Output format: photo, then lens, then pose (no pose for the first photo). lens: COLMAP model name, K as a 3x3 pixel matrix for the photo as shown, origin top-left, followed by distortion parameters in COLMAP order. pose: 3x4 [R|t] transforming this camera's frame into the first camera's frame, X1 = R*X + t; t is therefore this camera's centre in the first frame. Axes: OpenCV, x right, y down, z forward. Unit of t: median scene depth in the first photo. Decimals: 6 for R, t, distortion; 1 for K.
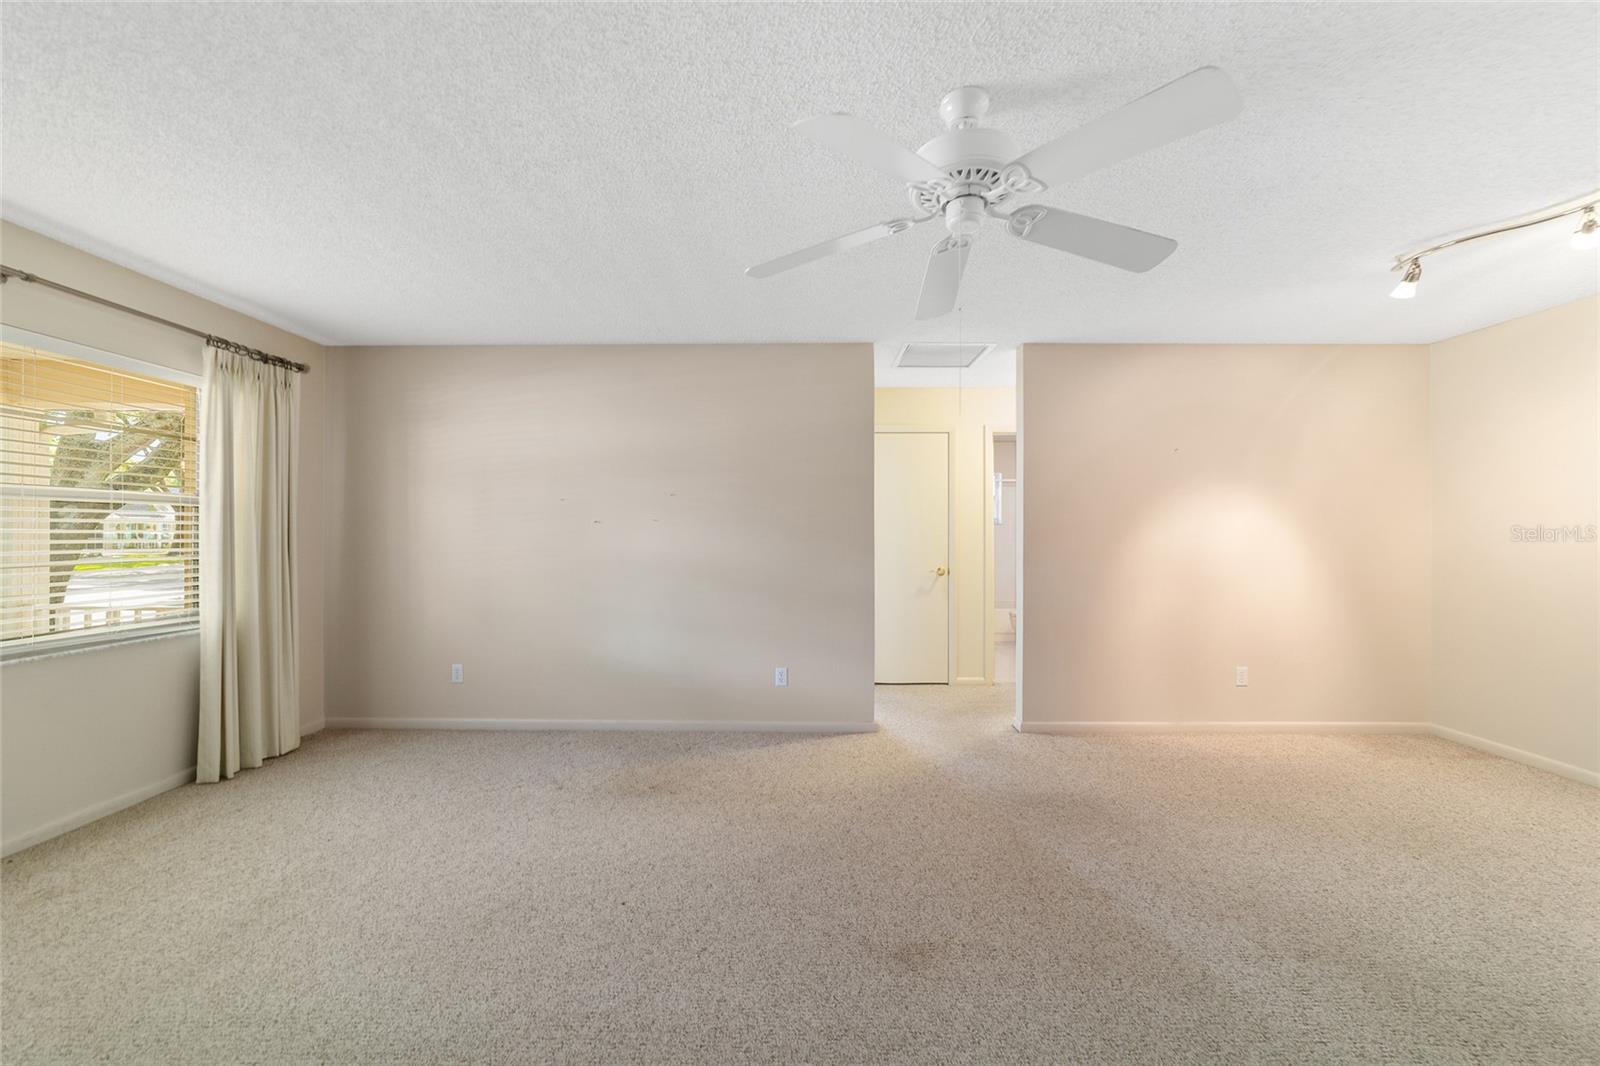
lens RADIAL K [[608.8, 0, 800.0], [0, 608.8, 533.0], [0, 0, 1]] dist [-0.014132, 0.000091]
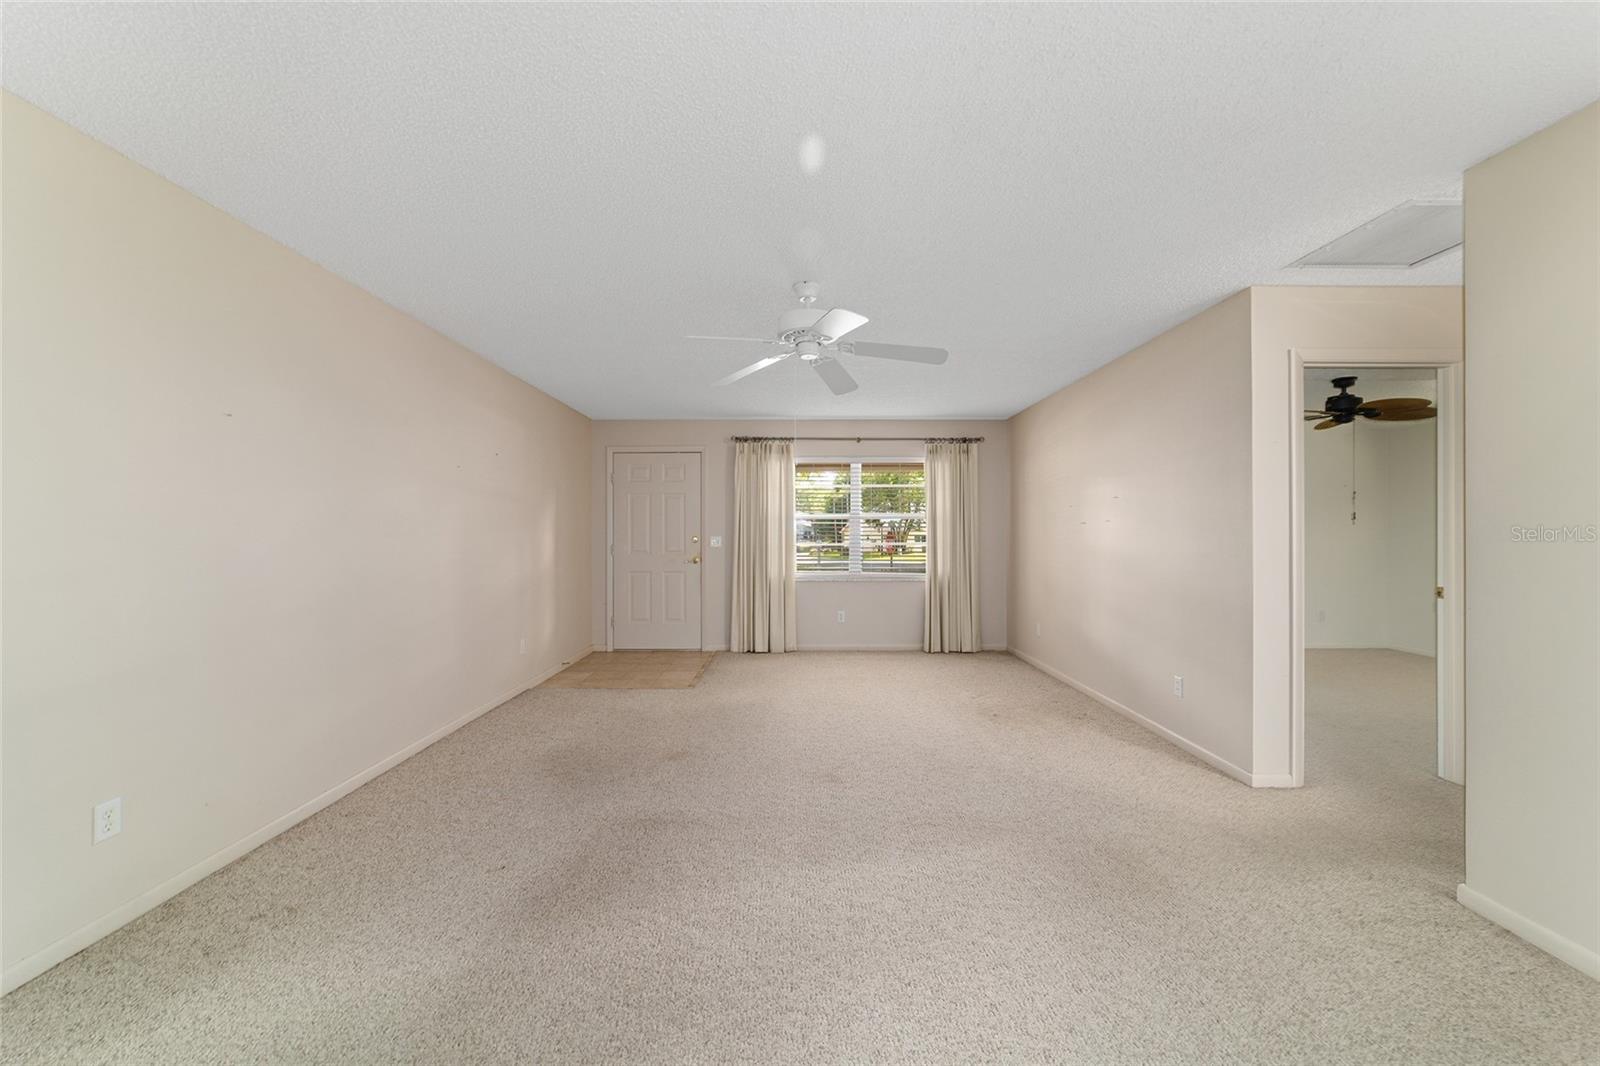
lens RADIAL K [[613.9, 0, 796.6], [0, 613.9, 533.6], [0, 0, 1]] dist [-0.015174, 0.008190]
pose [[0.012131, -0.001239, -0.999926, 0.978364], [0.003456, 0.999993, -0.001198, 0.002941], [0.999920, -0.003441, 0.012135, 0.448687]]
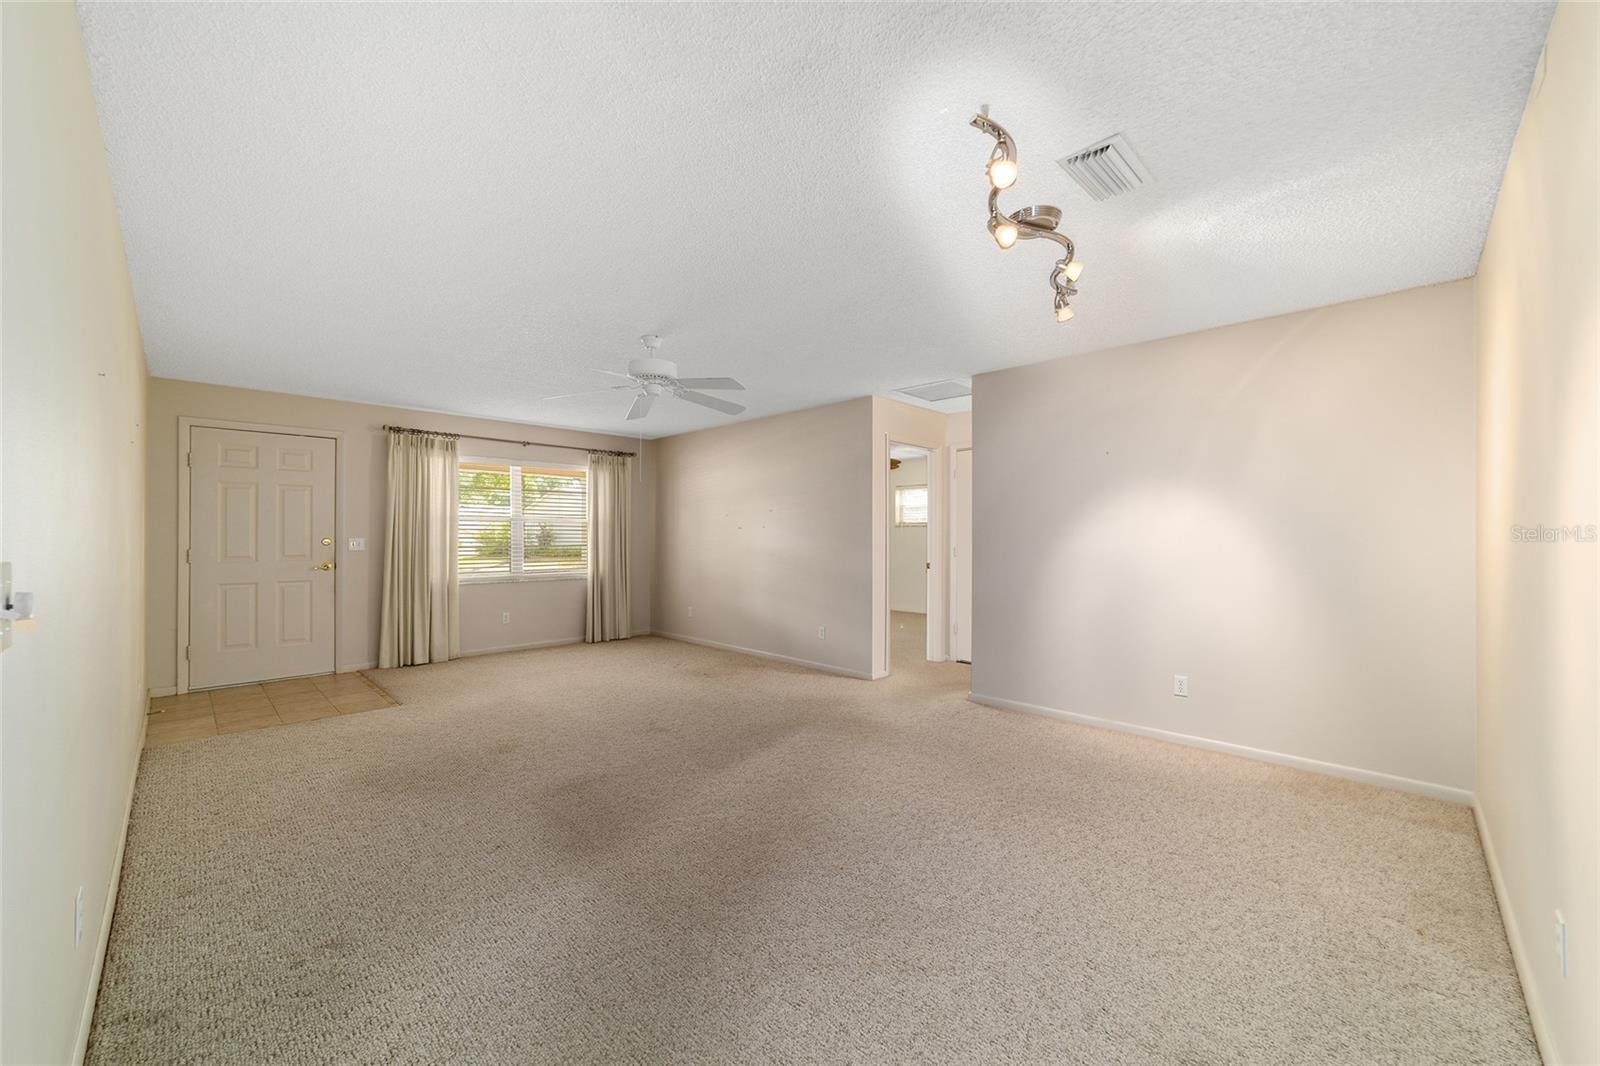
lens RADIAL K [[613.9, 0, 796.6], [0, 613.9, 533.6], [0, 0, 1]] dist [-0.015174, 0.008190]
pose [[0.716666, -0.002794, -0.697411, 1.050894], [0.001228, 0.999995, -0.002745, 0.002882], [0.697416, 0.001110, 0.716666, -0.111130]]
